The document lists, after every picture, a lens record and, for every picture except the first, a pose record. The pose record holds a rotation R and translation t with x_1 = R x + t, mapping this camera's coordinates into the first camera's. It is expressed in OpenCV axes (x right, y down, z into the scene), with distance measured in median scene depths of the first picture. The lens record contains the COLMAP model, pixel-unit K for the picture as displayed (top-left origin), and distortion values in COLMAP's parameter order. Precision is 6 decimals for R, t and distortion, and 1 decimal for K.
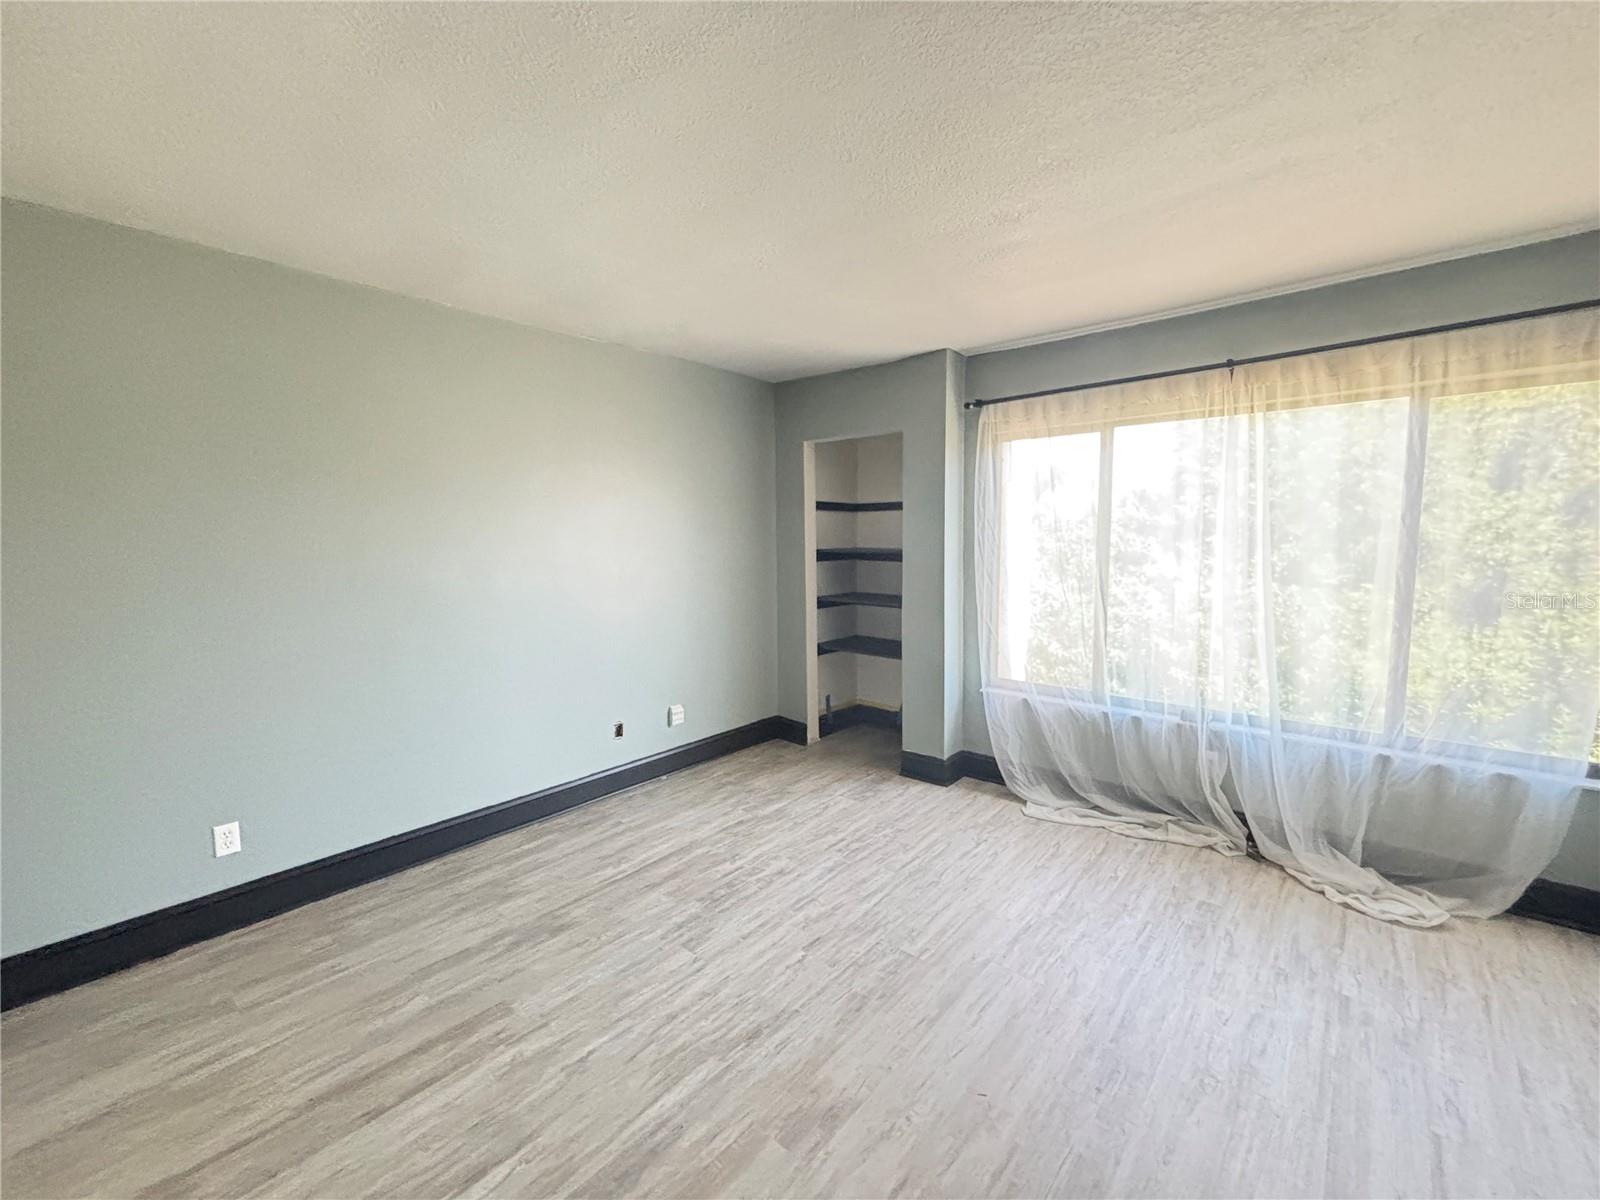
lens RADIAL K [[639.0, 0, 800.0], [0, 639.0, 600.0], [0, 0, 1]] dist [0.000426, 0.000048]
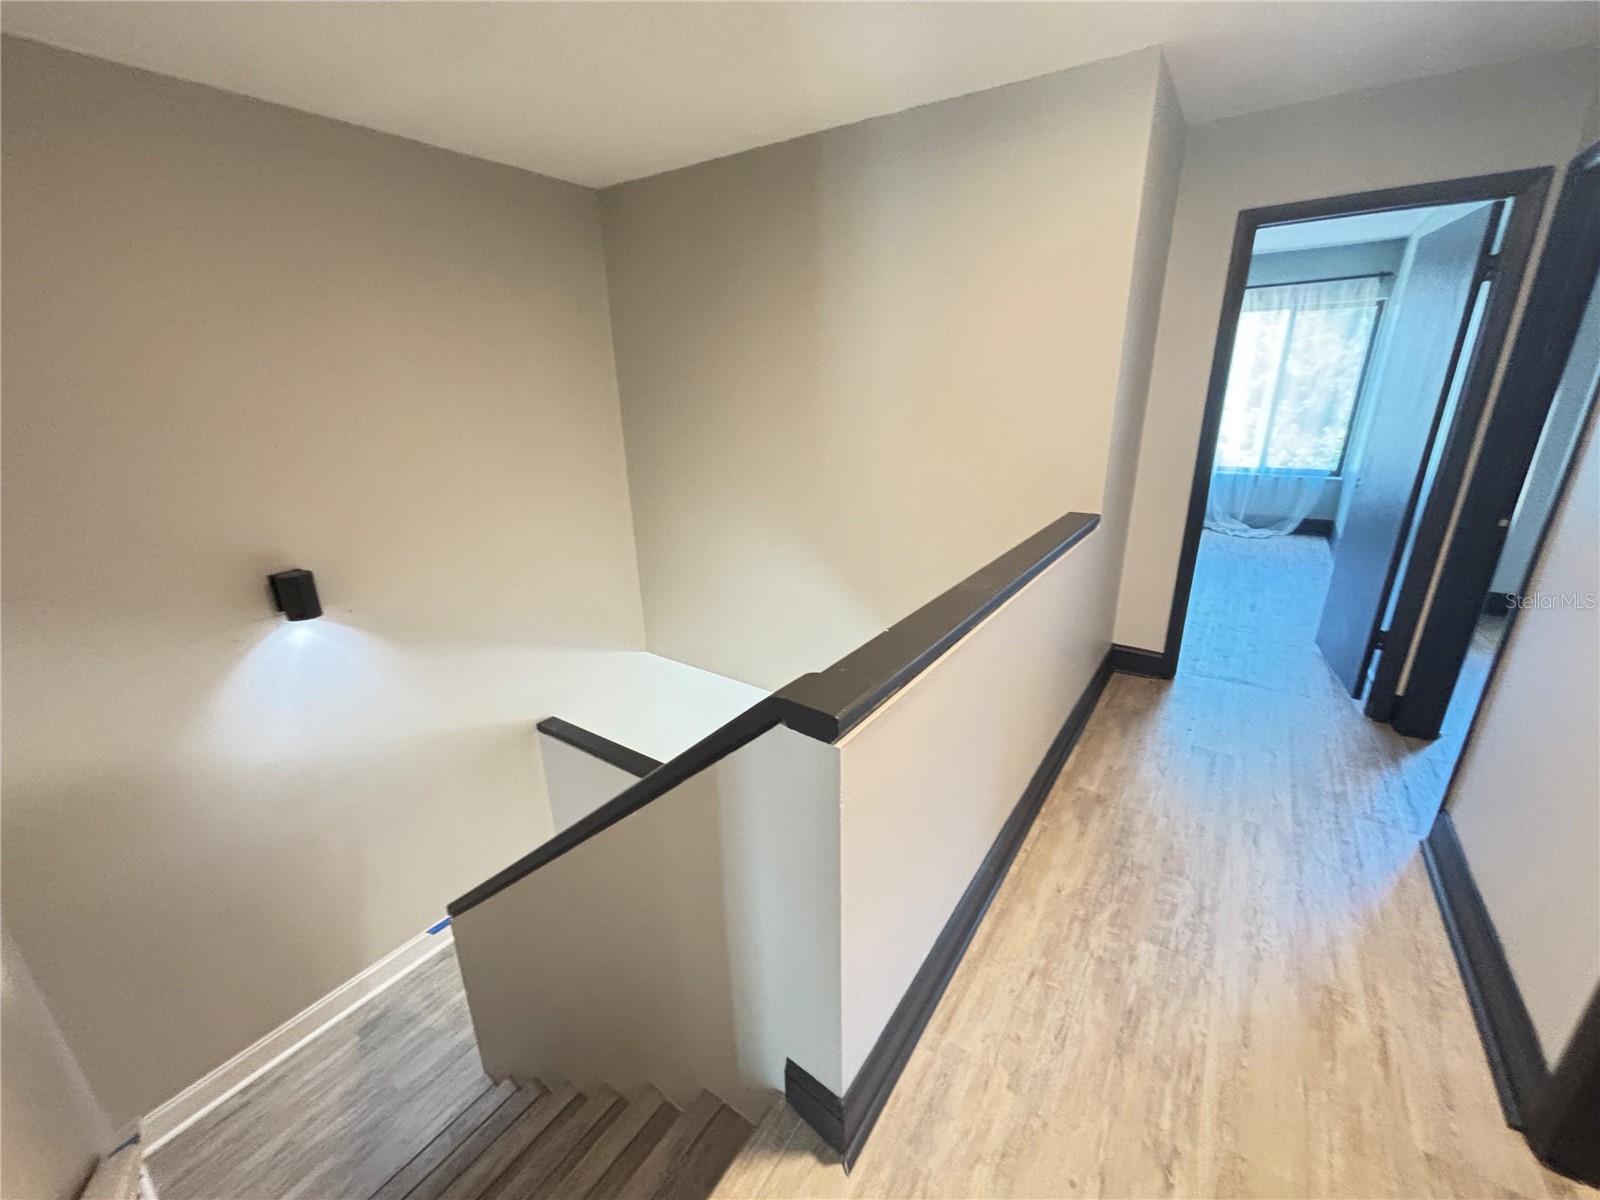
lens RADIAL K [[639.0, 0, 800.0], [0, 639.0, 600.0], [0, 0, 1]] dist [0.000426, 0.000048]
pose [[0.991110, -0.056005, 0.120687, -1.061234], [0.026893, 0.972694, 0.230527, 0.107406], [-0.130302, -0.225232, 0.965553, -1.153611]]
